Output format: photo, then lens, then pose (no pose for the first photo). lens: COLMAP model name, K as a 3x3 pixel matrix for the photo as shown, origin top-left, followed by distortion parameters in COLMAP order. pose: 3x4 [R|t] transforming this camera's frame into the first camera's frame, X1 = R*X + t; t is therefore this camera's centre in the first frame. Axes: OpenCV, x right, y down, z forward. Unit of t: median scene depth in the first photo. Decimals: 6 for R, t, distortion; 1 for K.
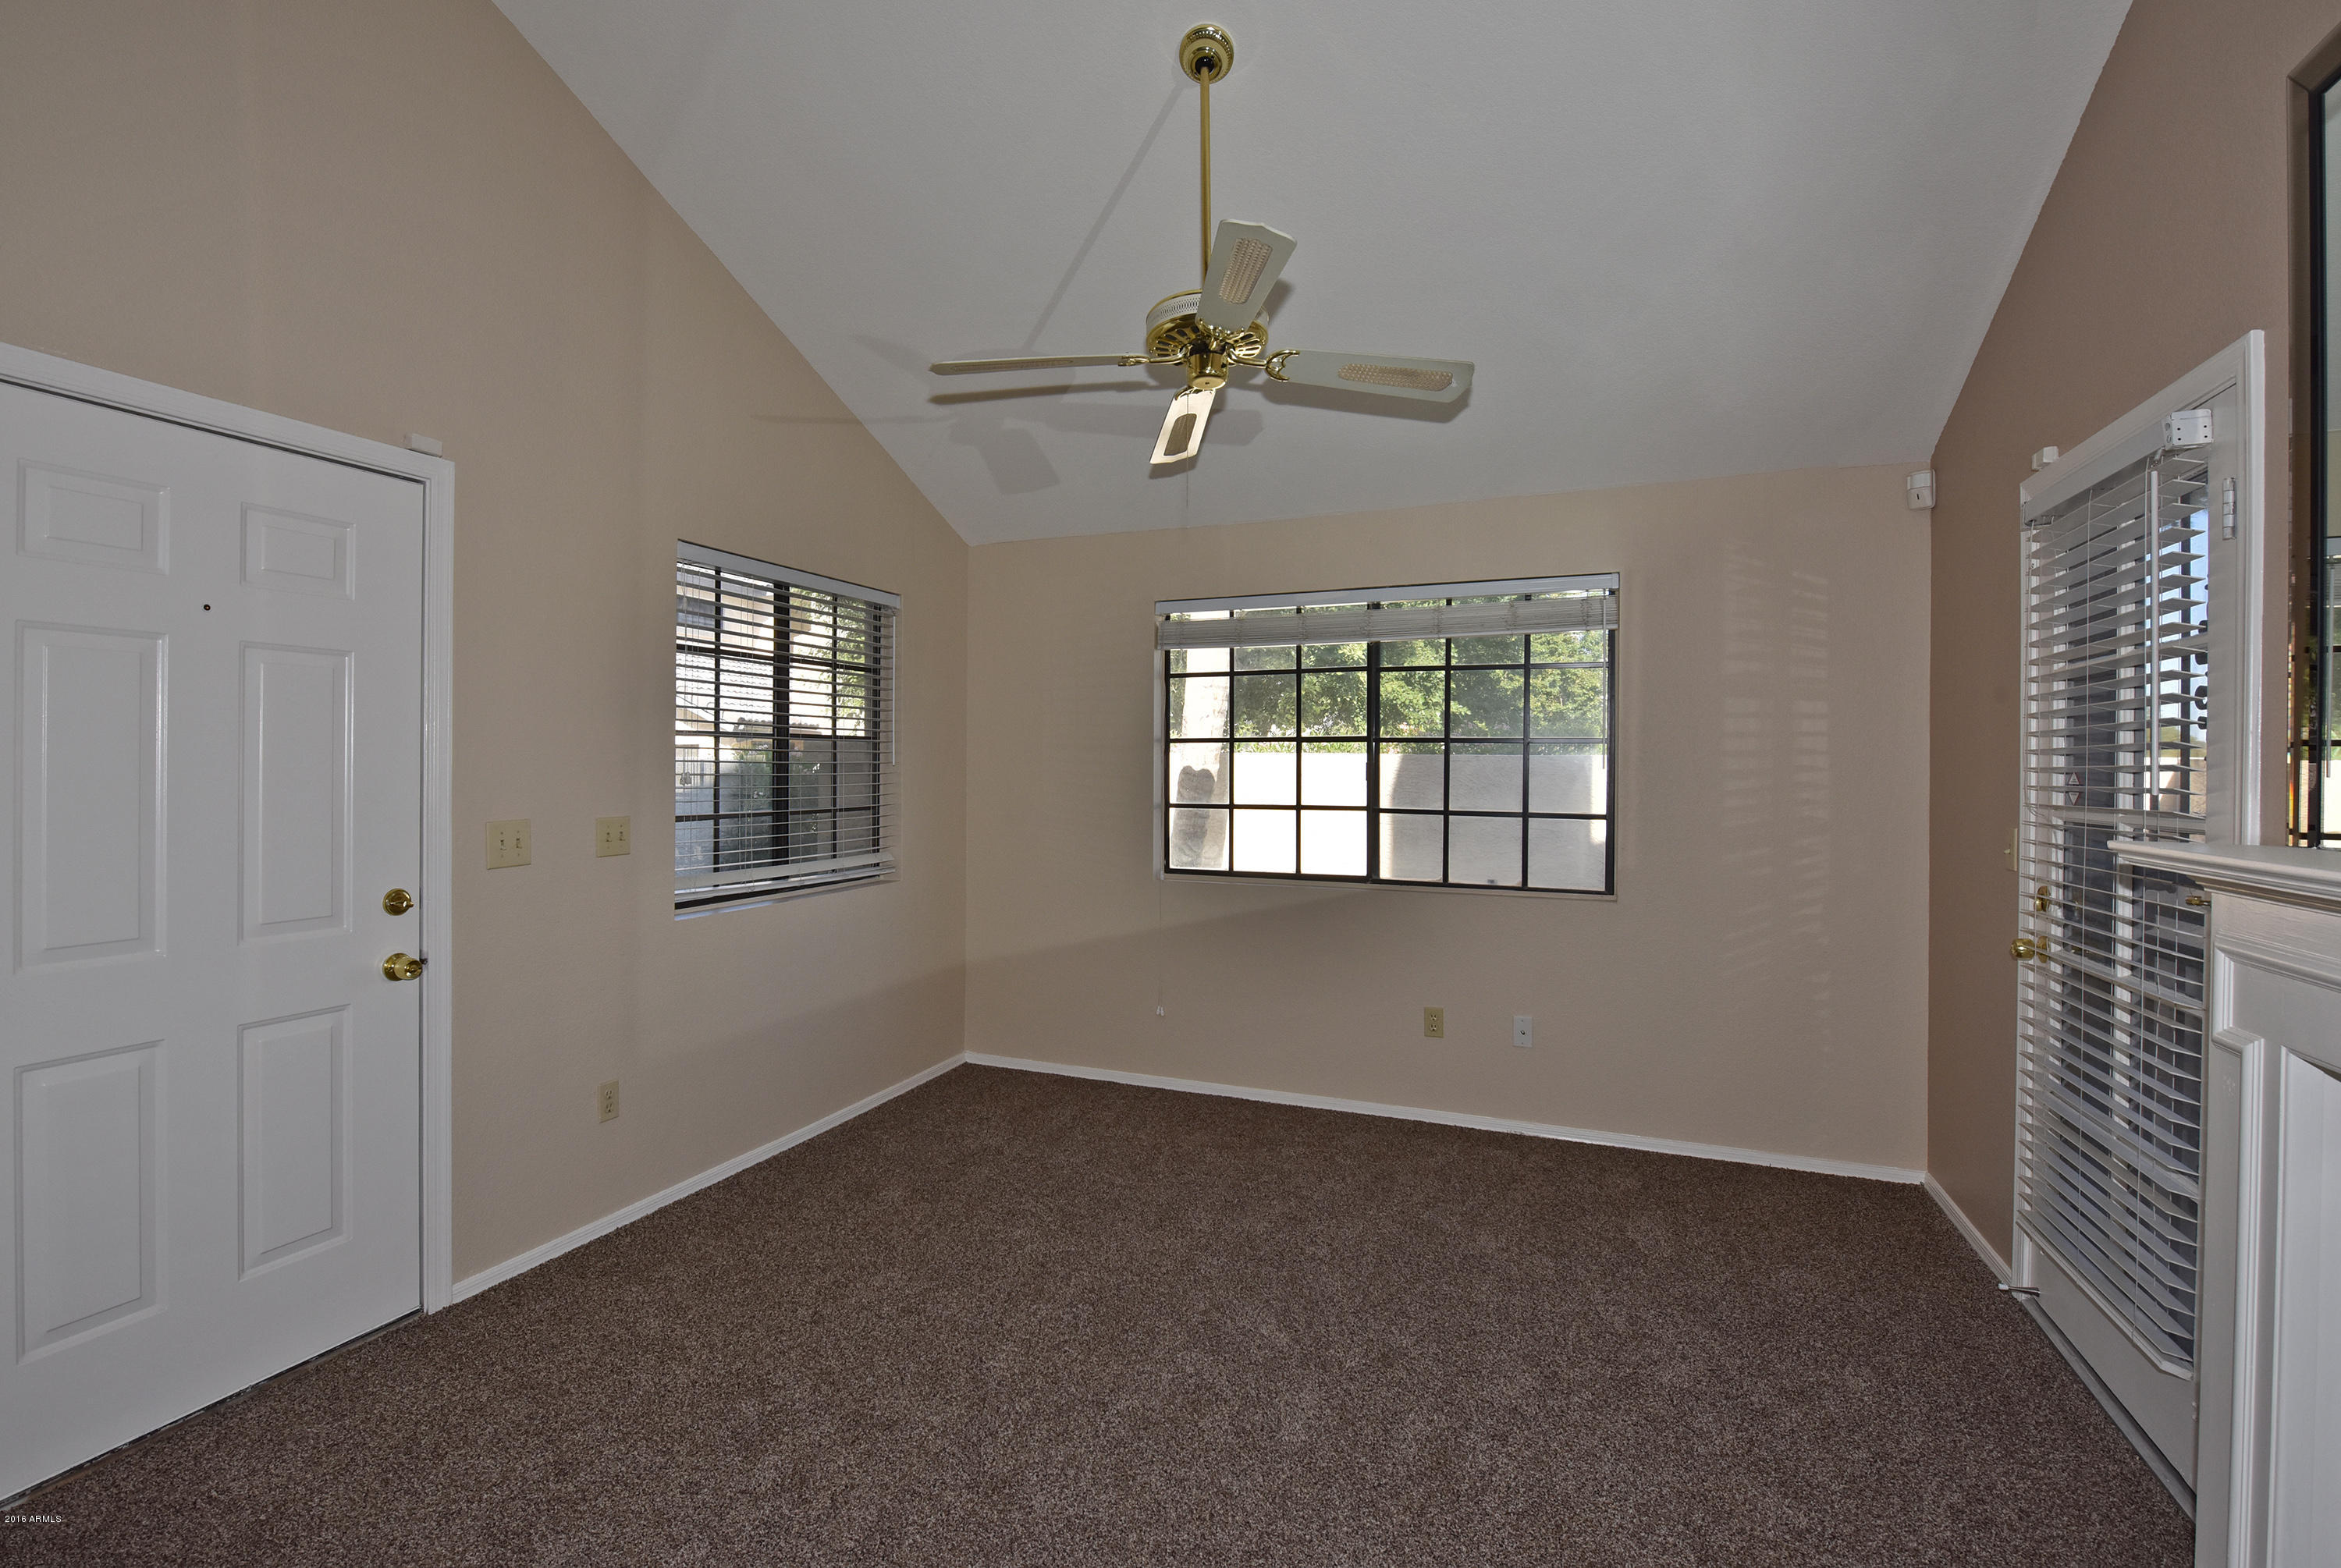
lens RADIAL K [[1063.5, 0, 1133.7], [0, 1063.5, 775.6], [0, 0, 1]] dist [-0.002930, -0.001080]
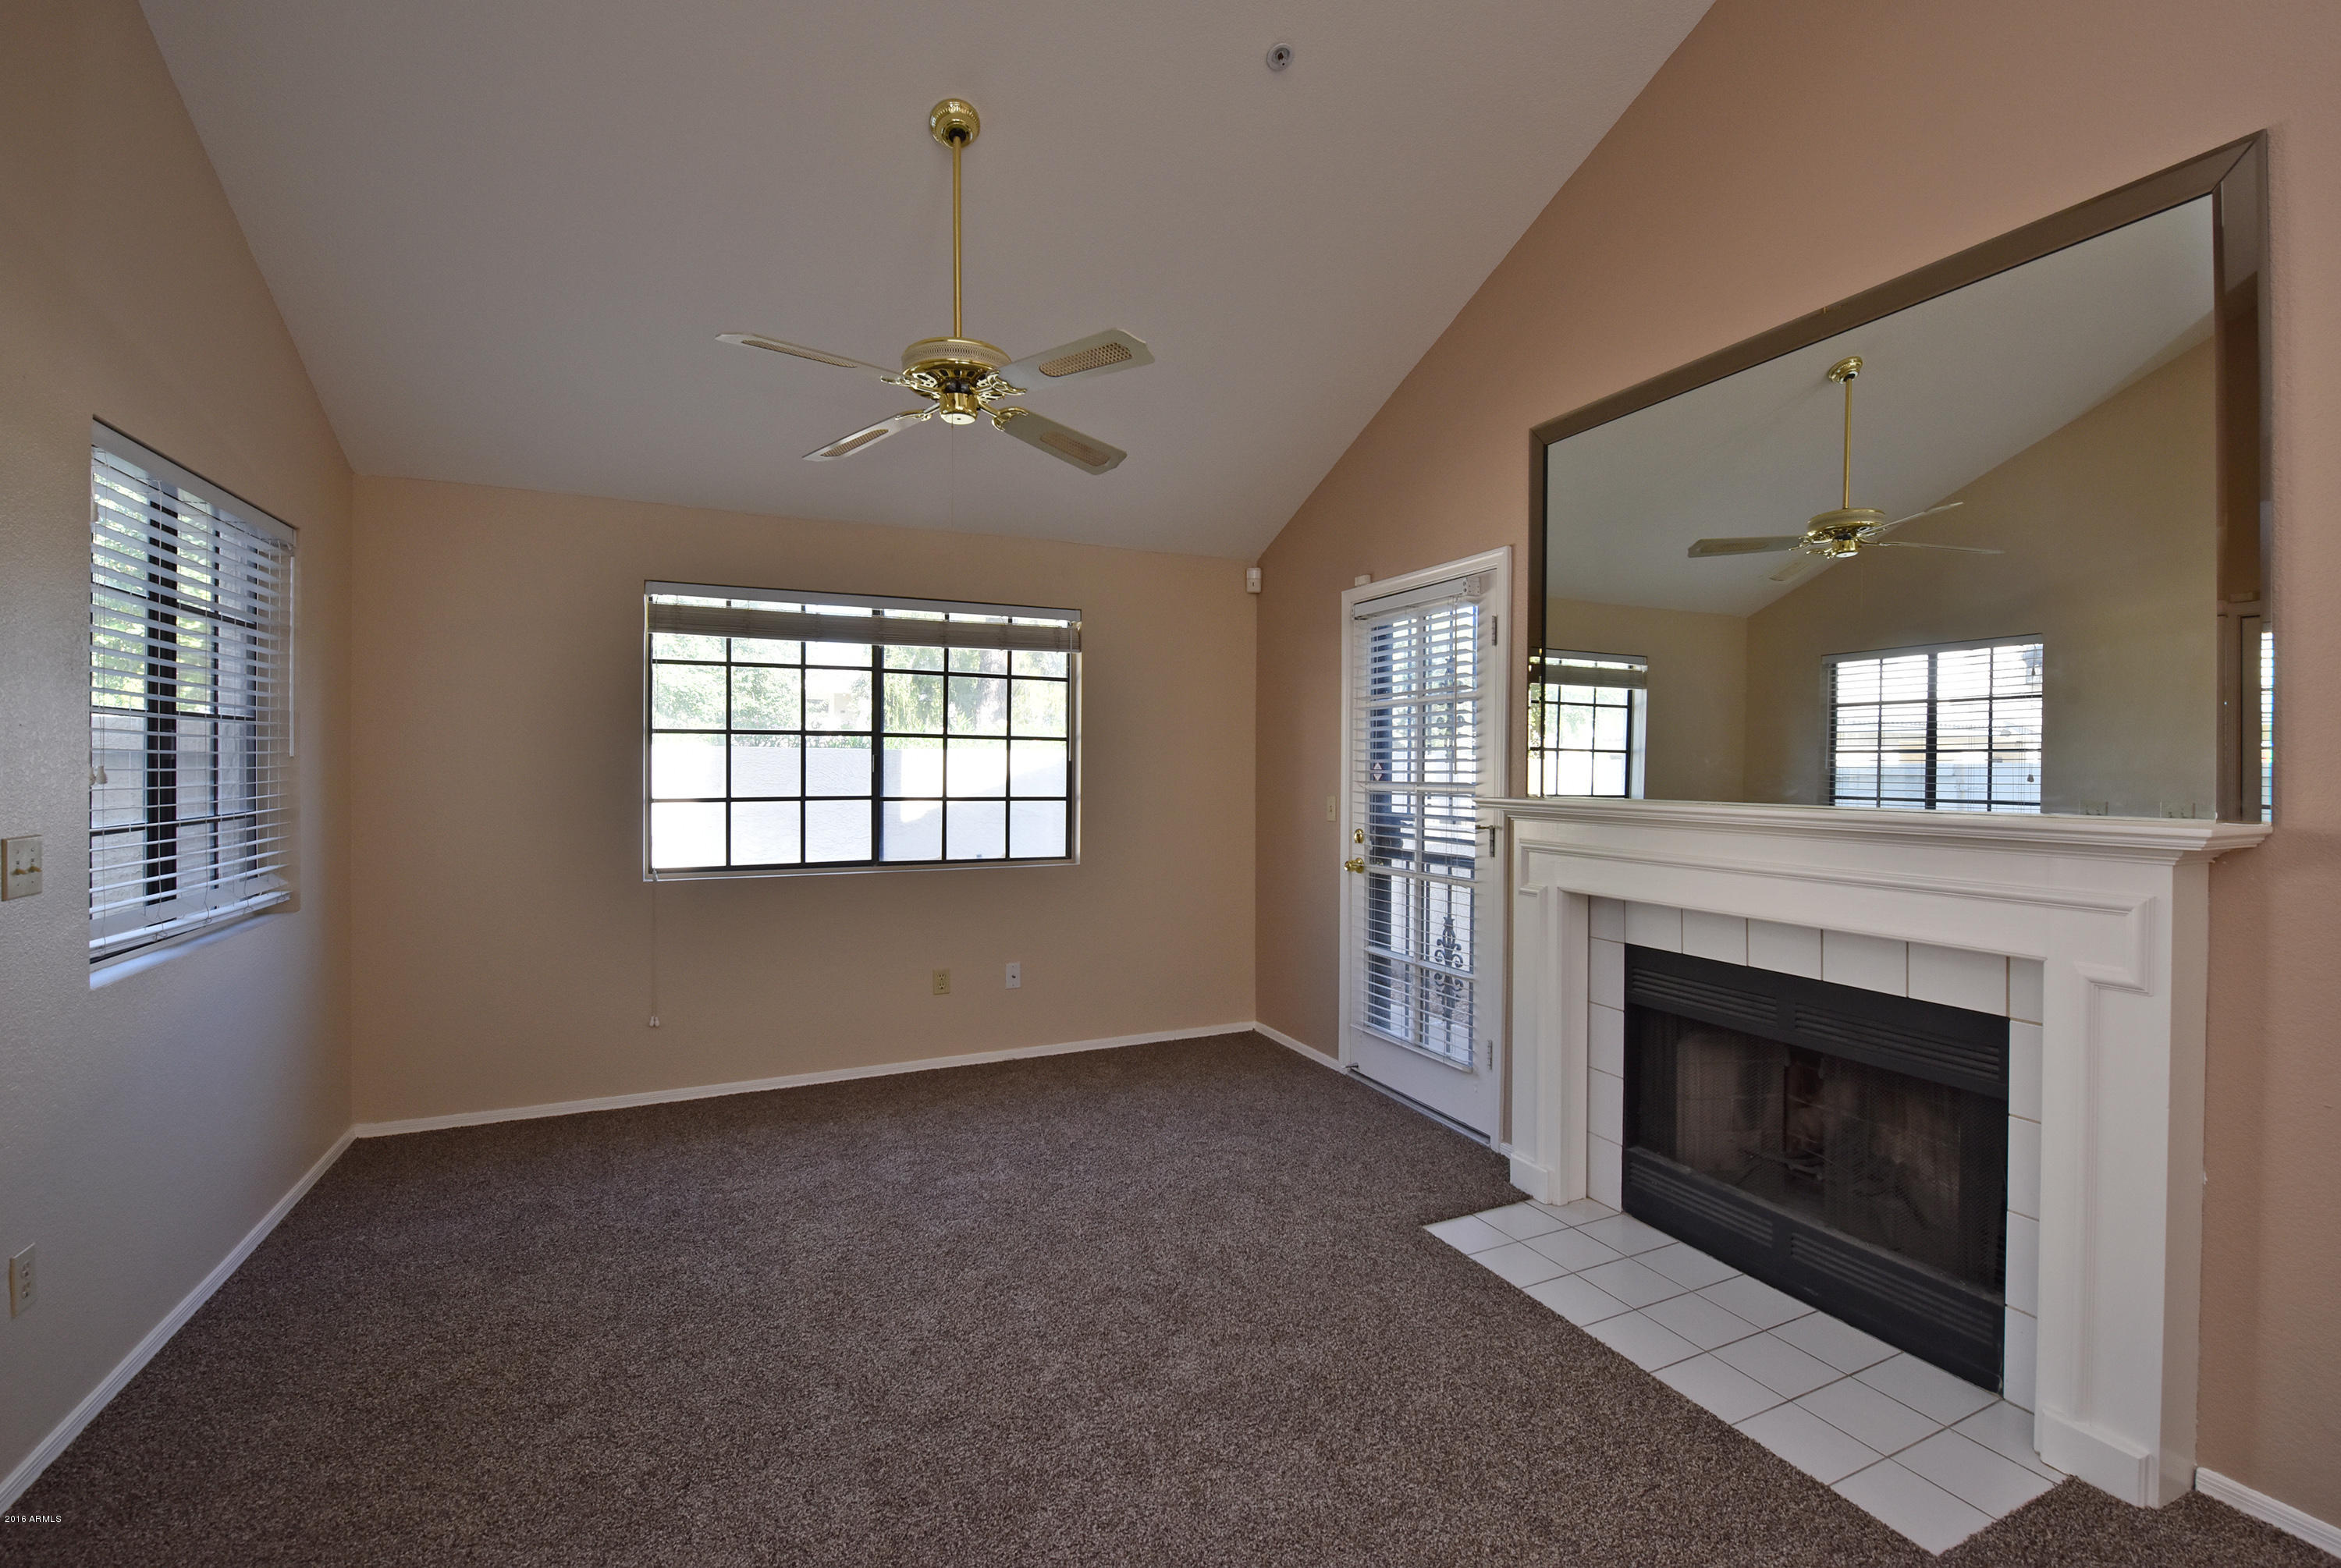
lens RADIAL K [[1026.7, 0, 1201.0], [0, 1026.7, 774.0], [0, 0, 1]] dist [-0.014675, -0.000426]
pose [[0.666260, -0.009595, 0.745658, -0.358805], [0.006276, 0.999954, 0.007260, 0.001369], [-0.745693, -0.000158, 0.666290, 0.051998]]
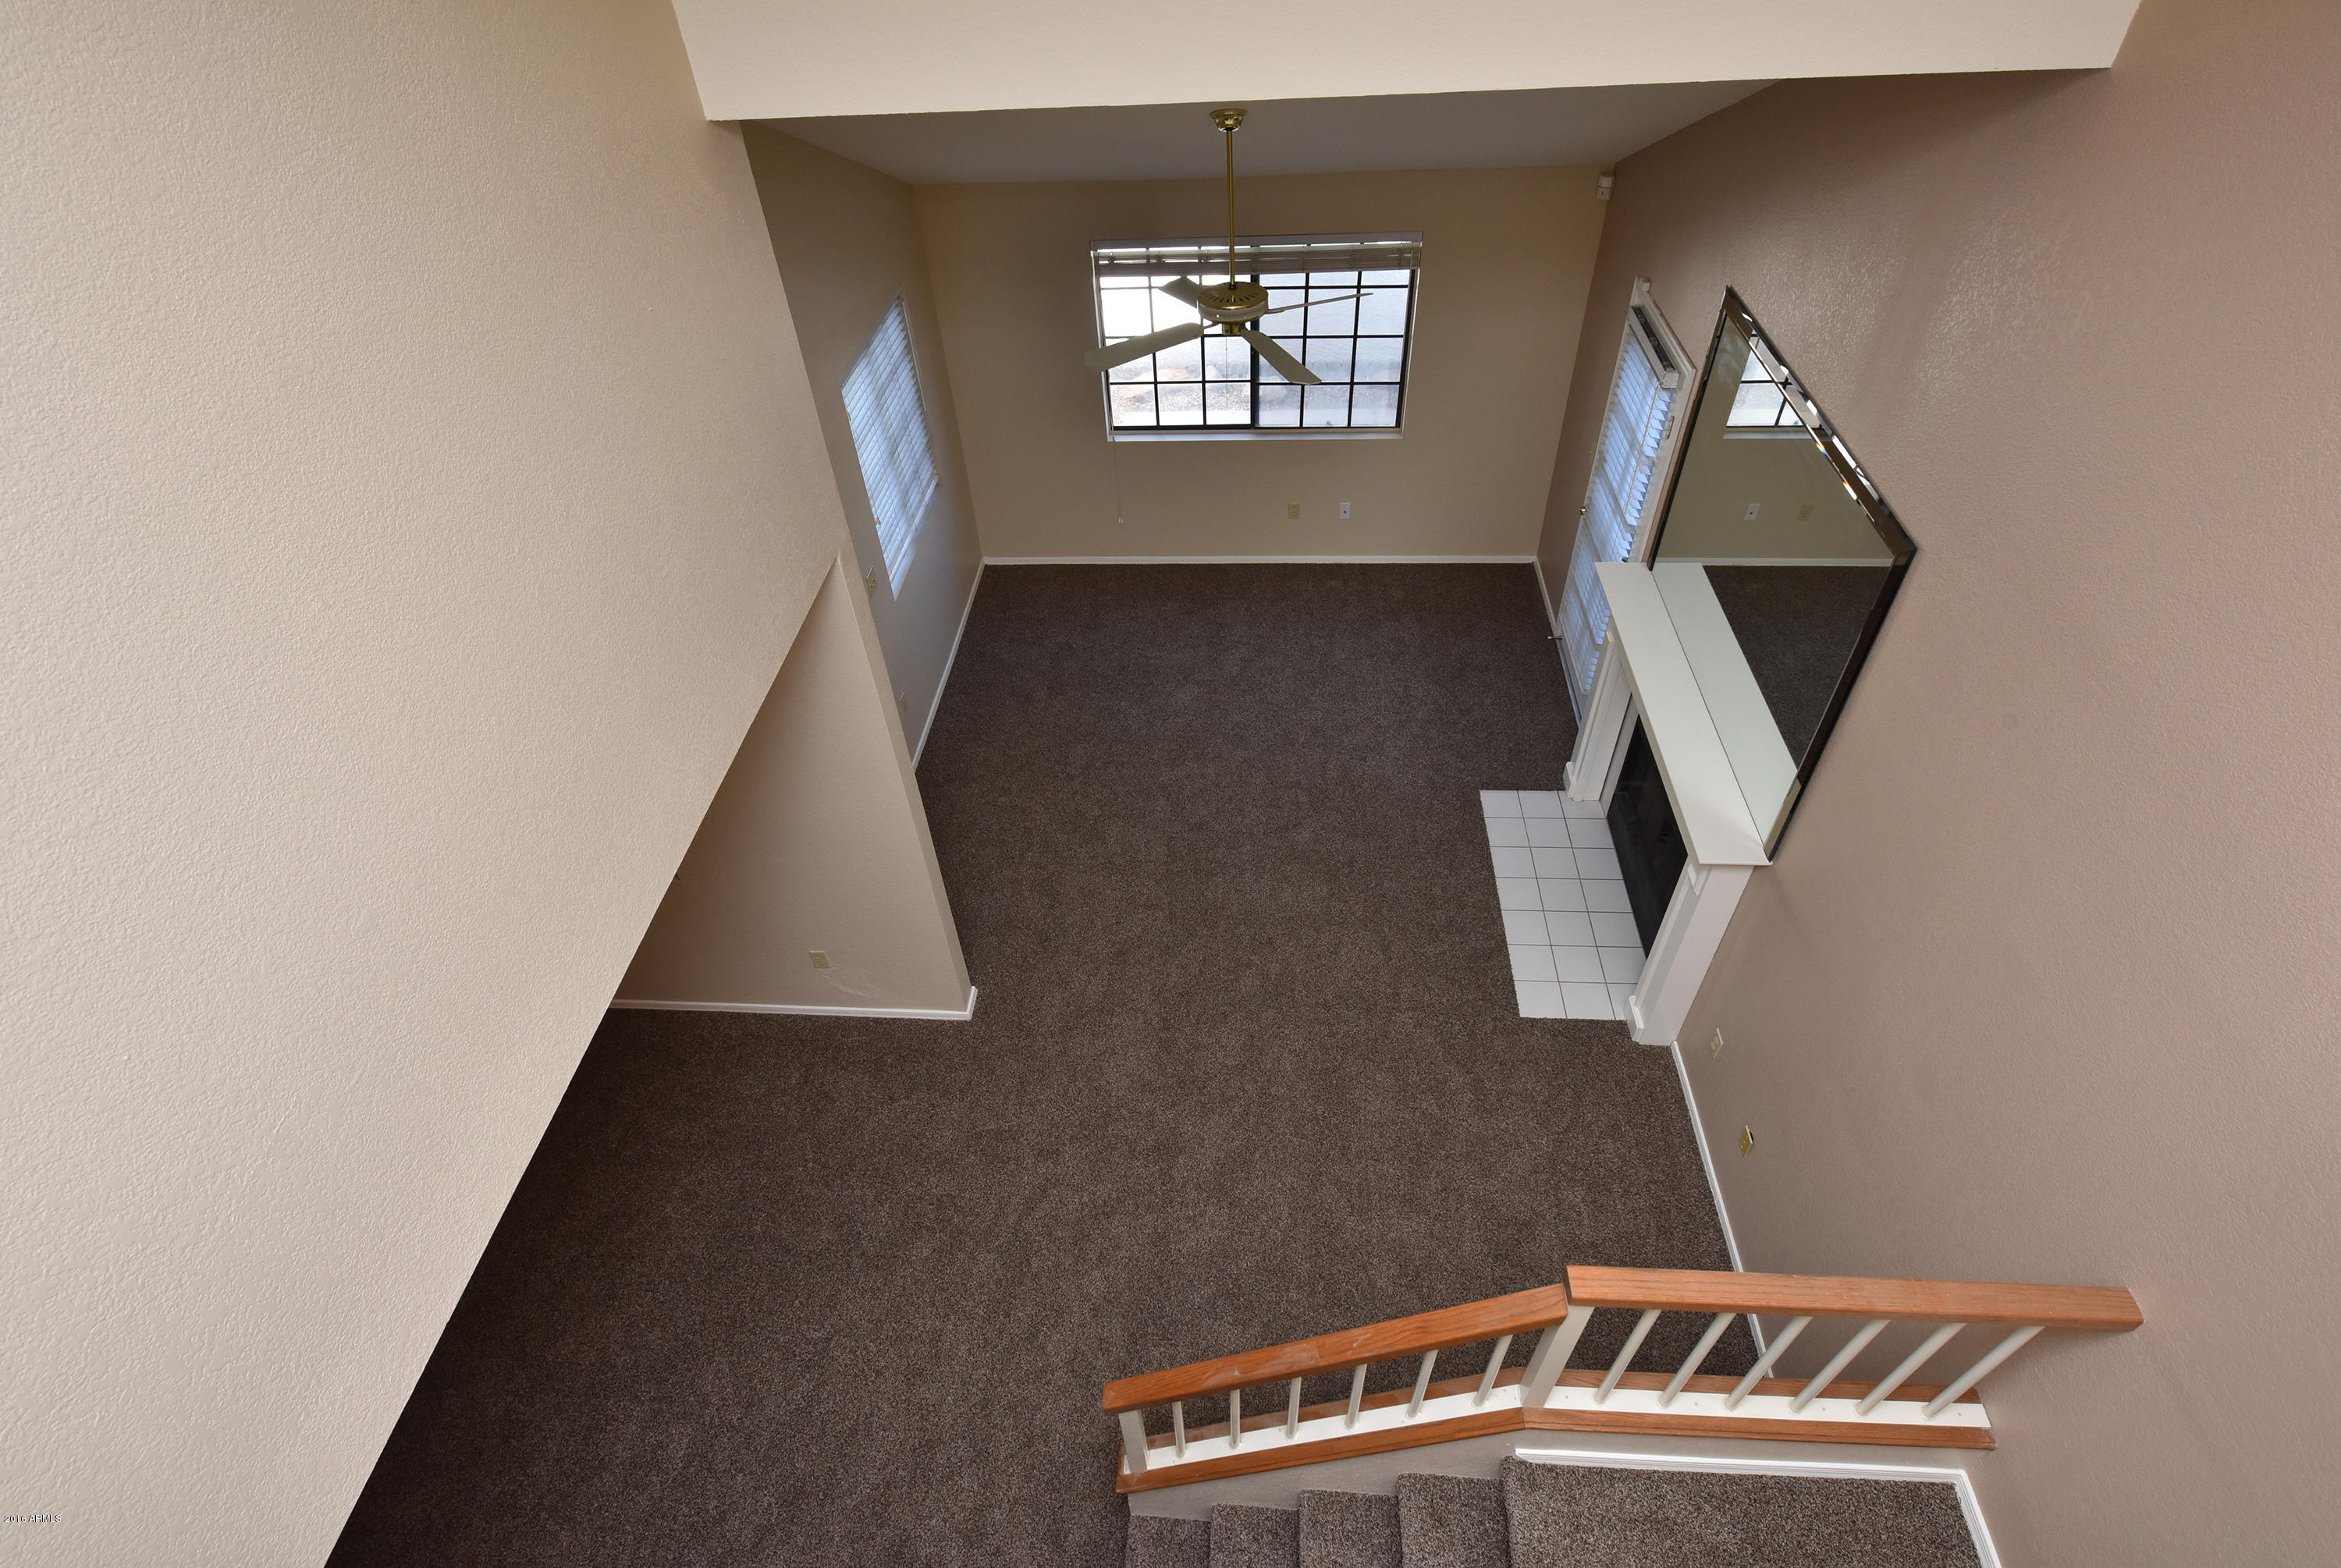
lens RADIAL K [[1139.0, 0, 1158.7], [0, 1139.0, 794.8], [0, 0, 1]] dist [0.003266, 0.000075]
pose [[0.947728, -0.260610, 0.184102, -0.369681], [0.062745, 0.717930, 0.693282, -0.709853], [-0.312848, -0.645491, 0.696755, -0.475203]]
